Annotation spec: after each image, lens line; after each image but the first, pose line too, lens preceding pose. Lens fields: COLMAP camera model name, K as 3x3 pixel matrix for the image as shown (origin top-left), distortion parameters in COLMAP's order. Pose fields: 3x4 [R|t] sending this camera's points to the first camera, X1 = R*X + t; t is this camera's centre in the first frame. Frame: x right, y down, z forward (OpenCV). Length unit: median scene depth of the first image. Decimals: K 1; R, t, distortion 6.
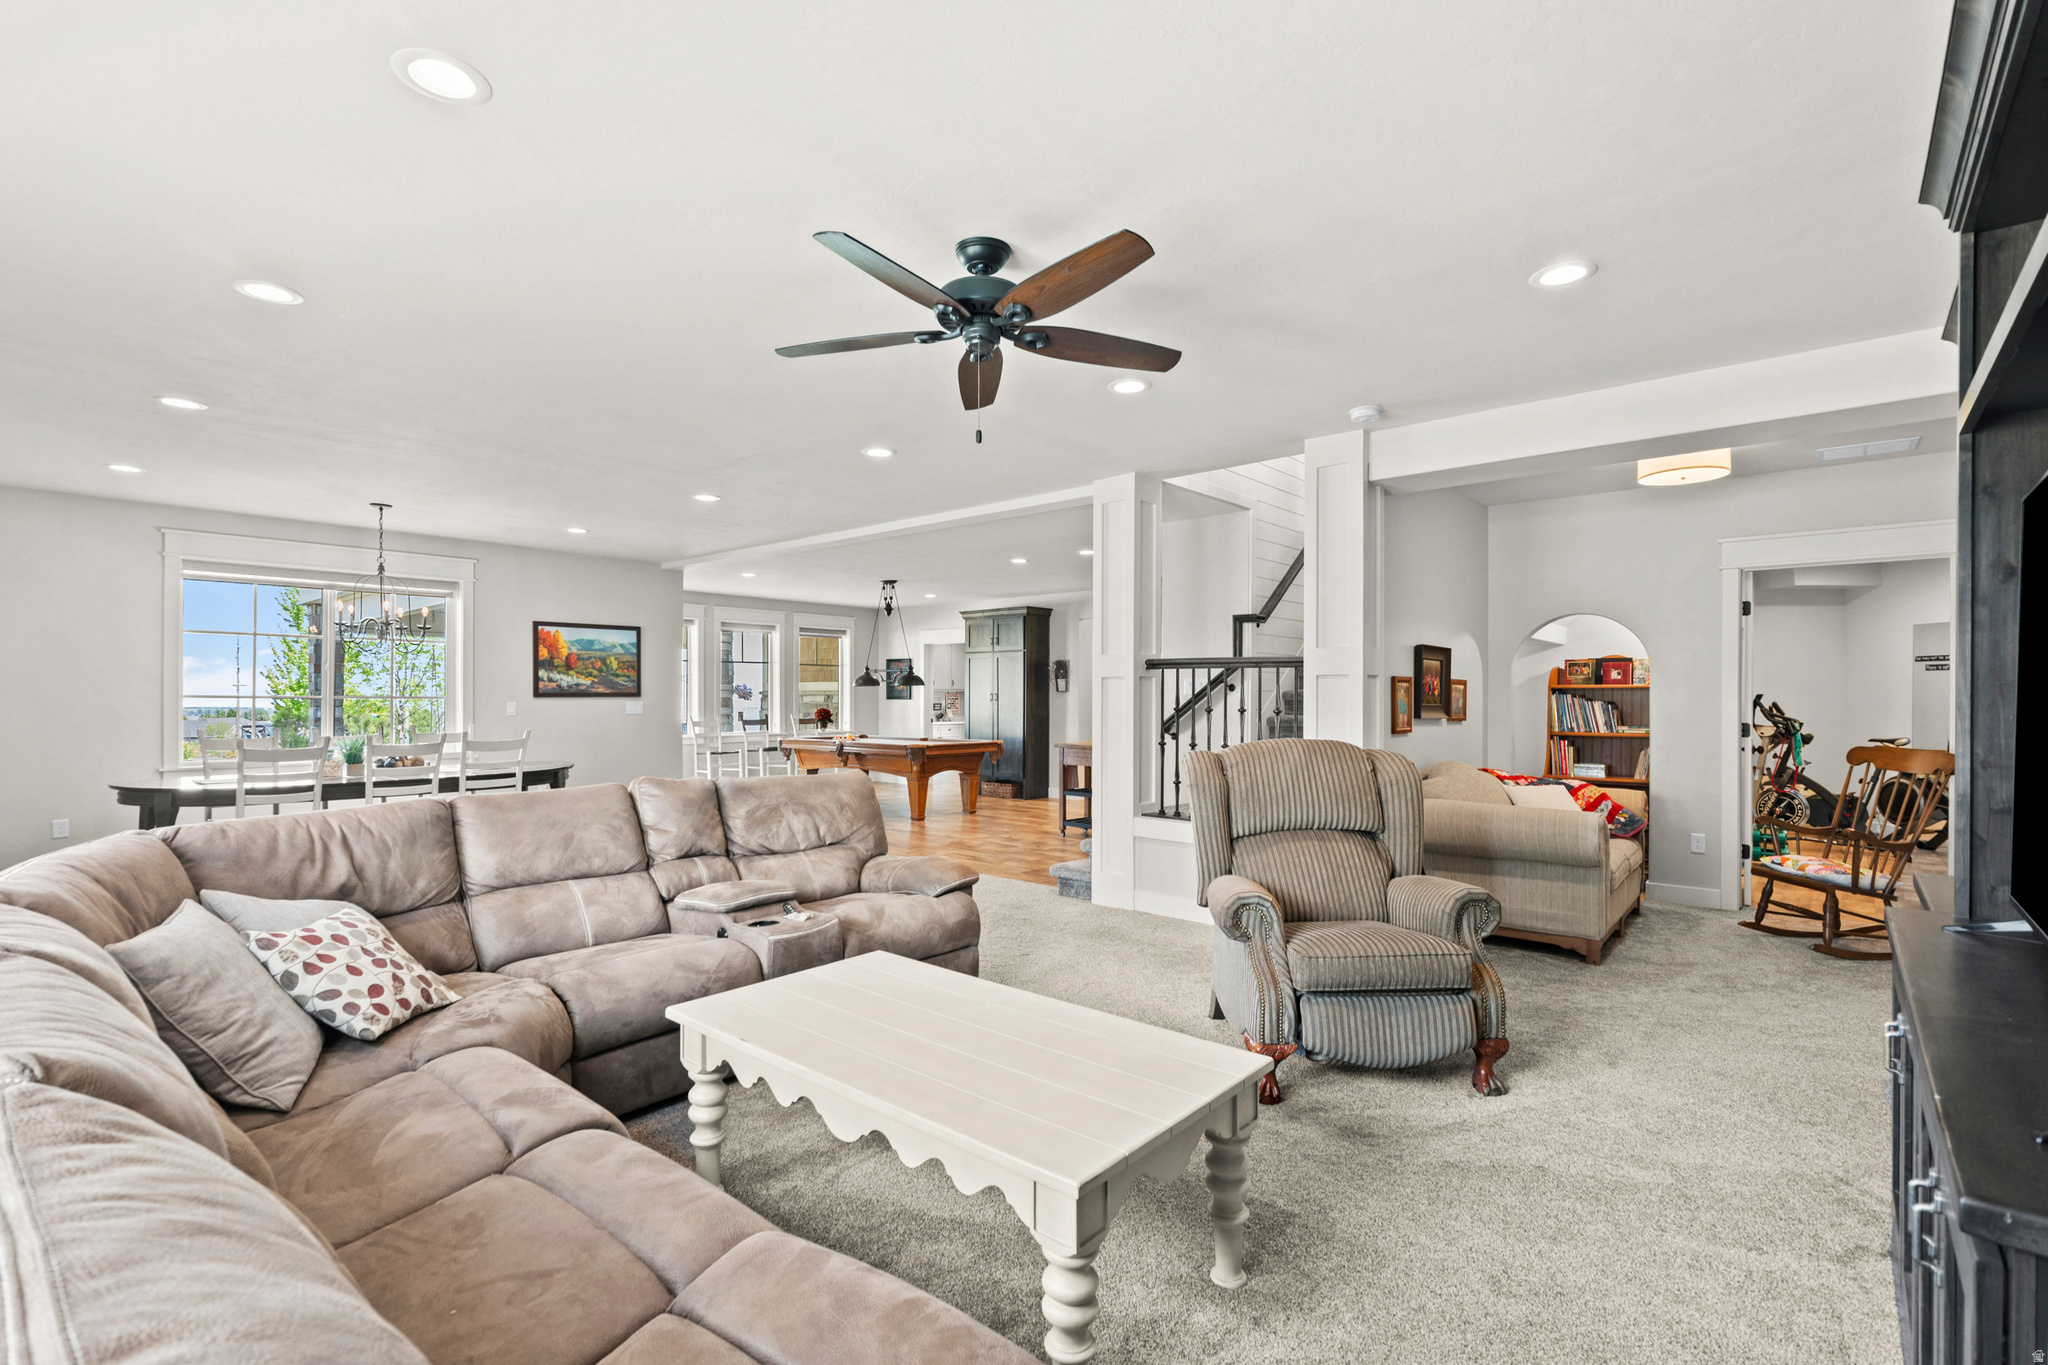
lens RADIAL K [[936.5, 0, 1030.5], [0, 936.5, 692.6], [0, 0, 1]] dist [-0.001945, -0.000308]
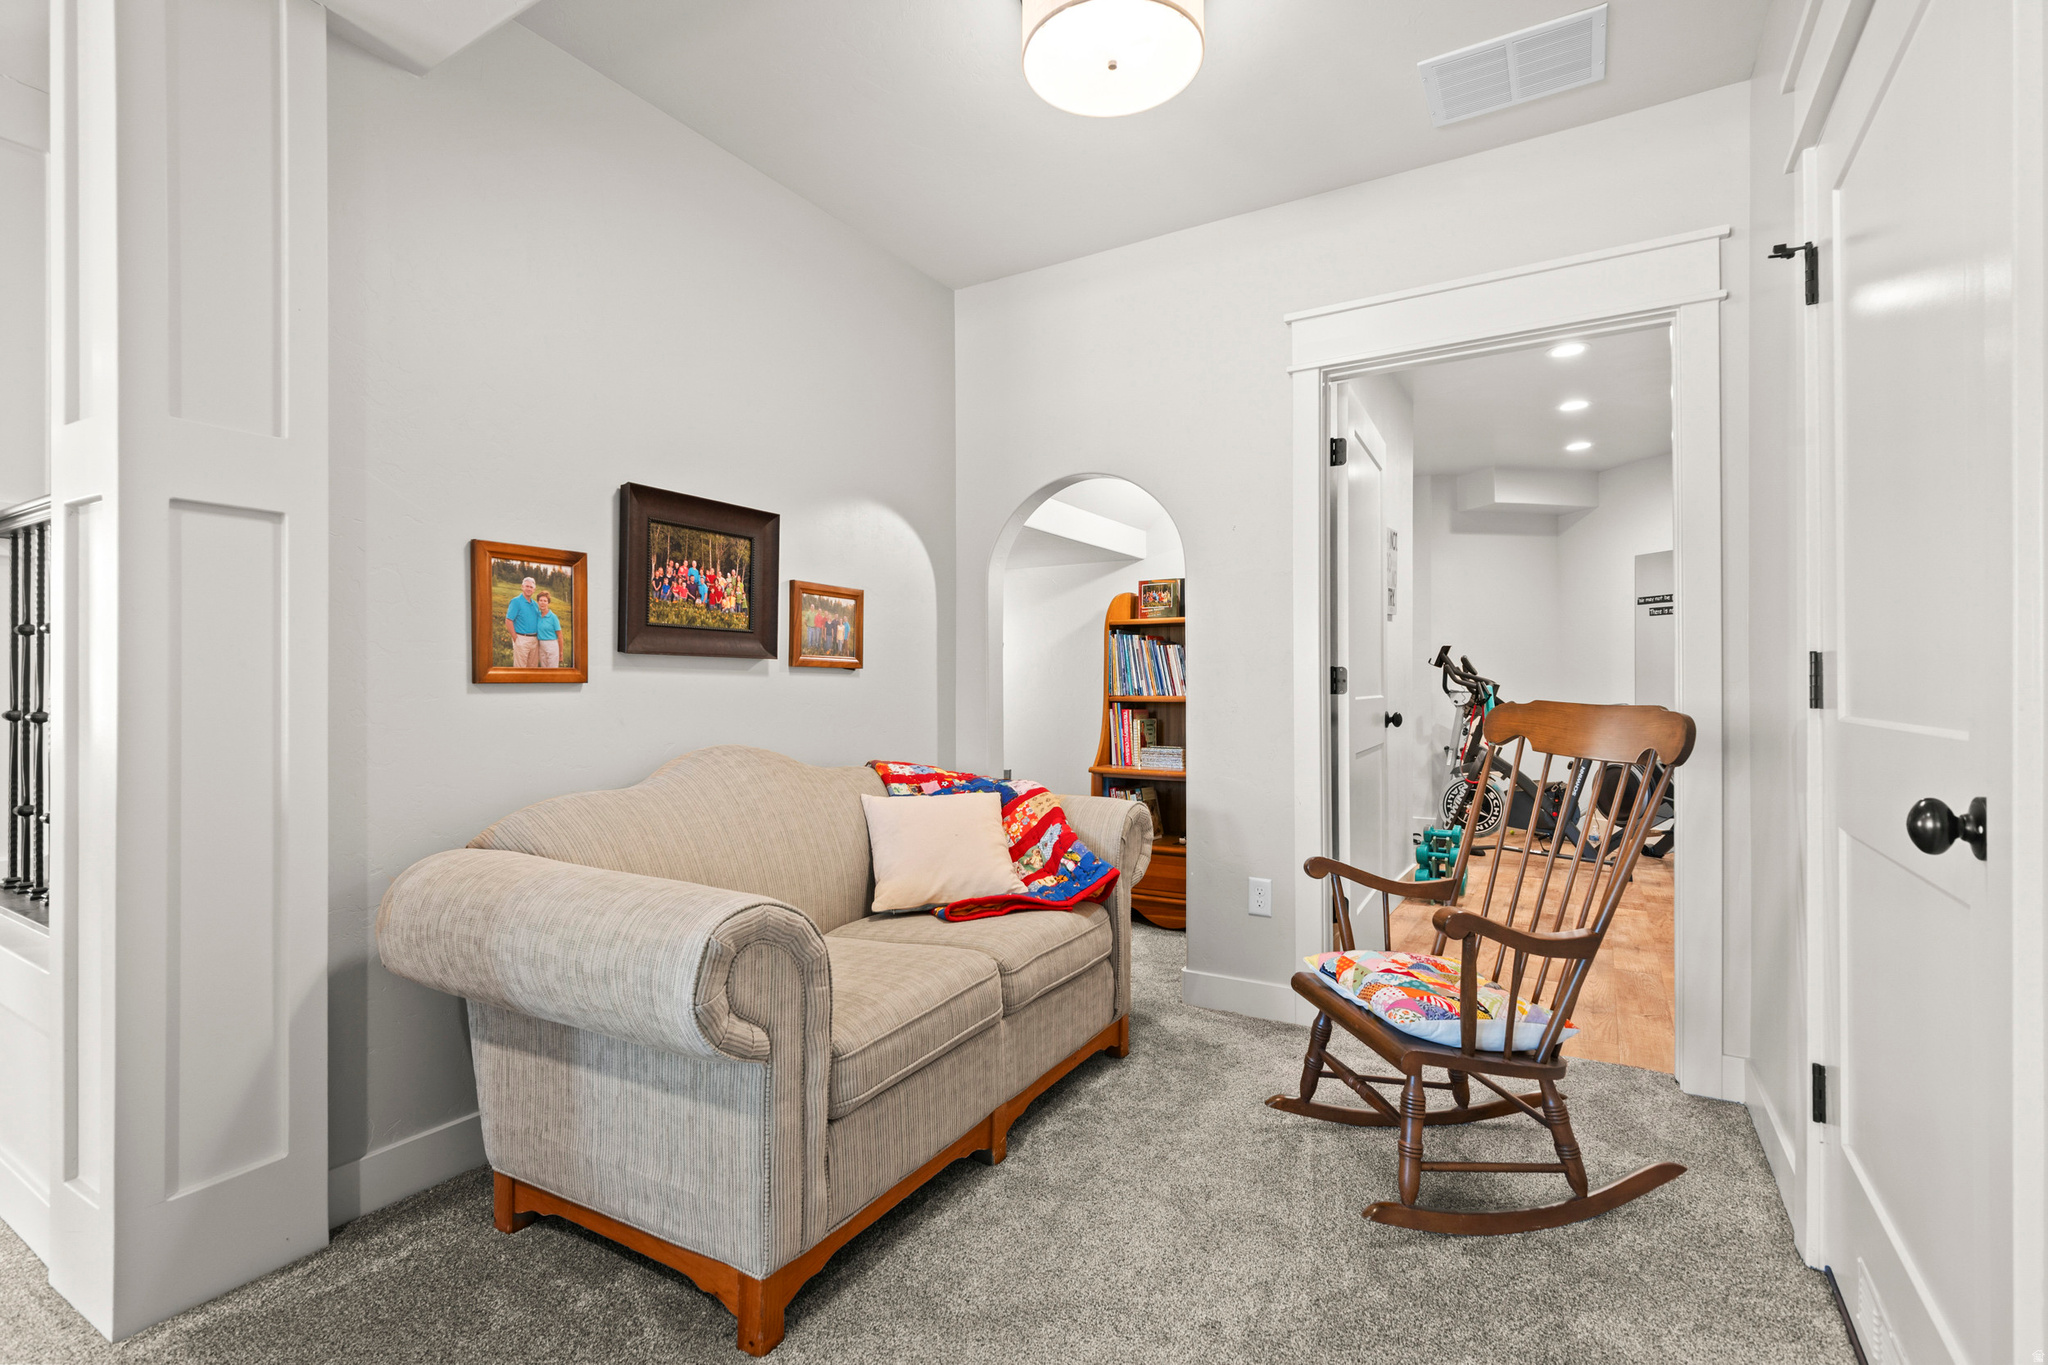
lens RADIAL K [[941.3, 0, 1025.8], [0, 941.3, 677.0], [0, 0, 1]] dist [-0.000095, -0.001033]
pose [[0.985581, -0.001960, 0.169194, 0.397738], [0.002652, 0.999989, -0.003866, 0.031724], [-0.169185, 0.004259, 0.985575, 0.402926]]
